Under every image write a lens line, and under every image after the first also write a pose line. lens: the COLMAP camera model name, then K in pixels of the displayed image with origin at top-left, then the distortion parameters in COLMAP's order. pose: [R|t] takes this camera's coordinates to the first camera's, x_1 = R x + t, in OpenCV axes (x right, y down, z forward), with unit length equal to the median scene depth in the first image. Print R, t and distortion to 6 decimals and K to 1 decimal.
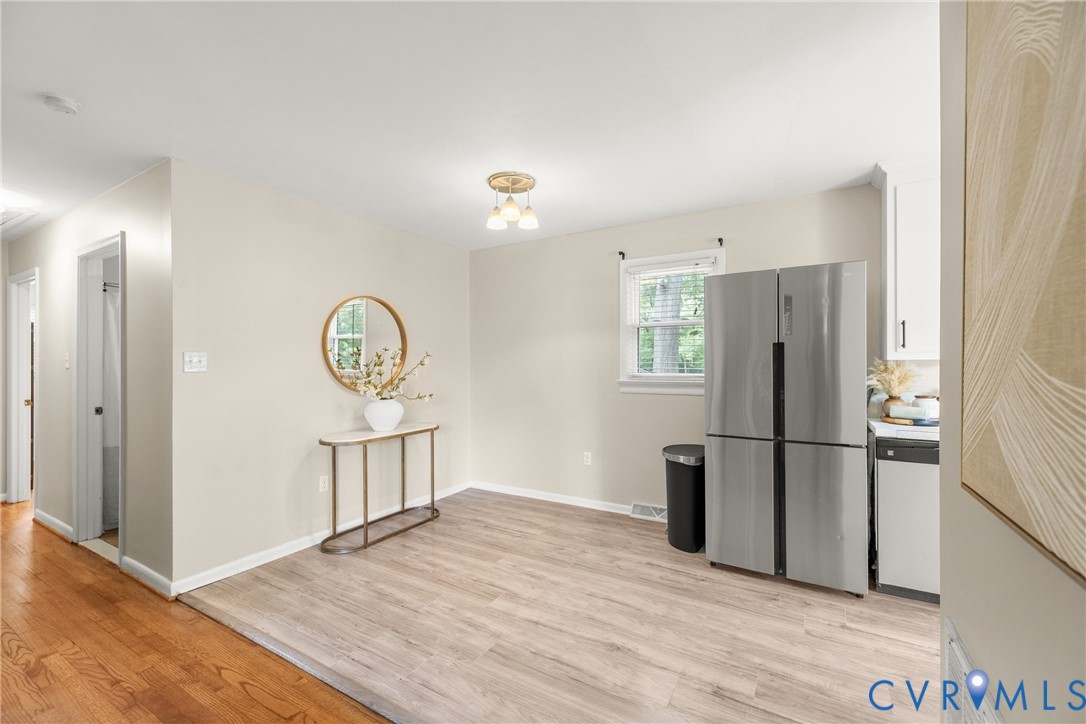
lens RADIAL K [[456.6, 0, 542.9], [0, 456.6, 366.2], [0, 0, 1]] dist [0.002124, 0.000586]
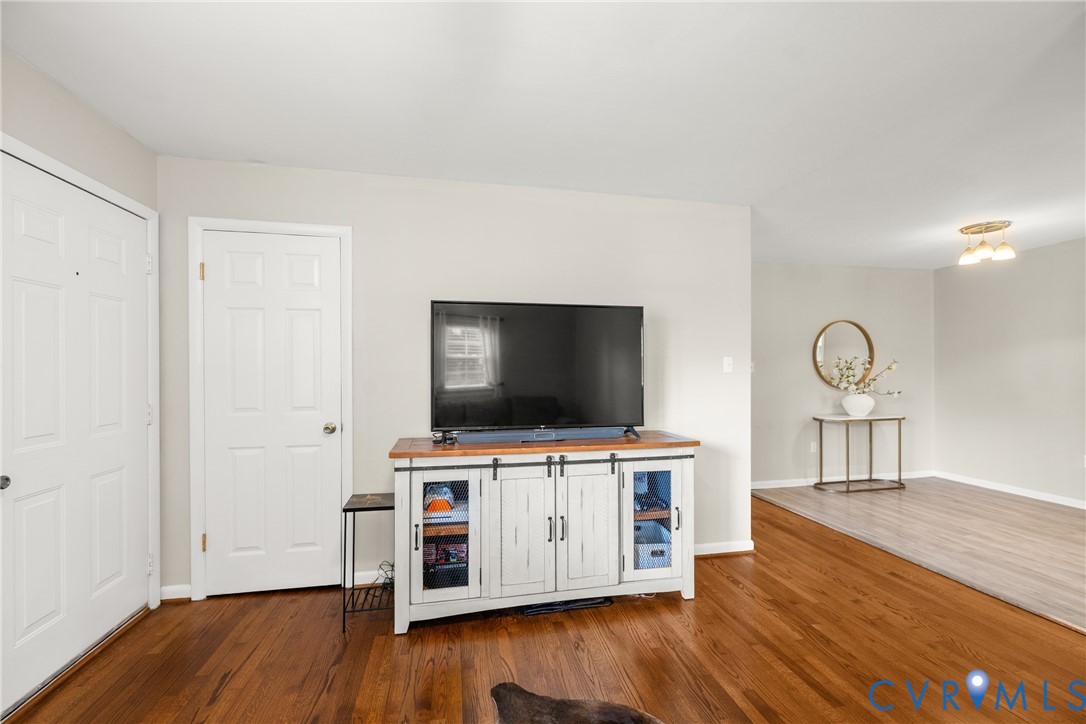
lens RADIAL K [[456.6, 0, 549.1], [0, 456.6, 370.3], [0, 0, 1]] dist [0.002124, 0.000586]
pose [[0.674428, 0.002086, -0.738337, 0.050438], [-0.000526, 0.999997, 0.002345, -0.001762], [0.738340, -0.001194, 0.674427, -0.692893]]
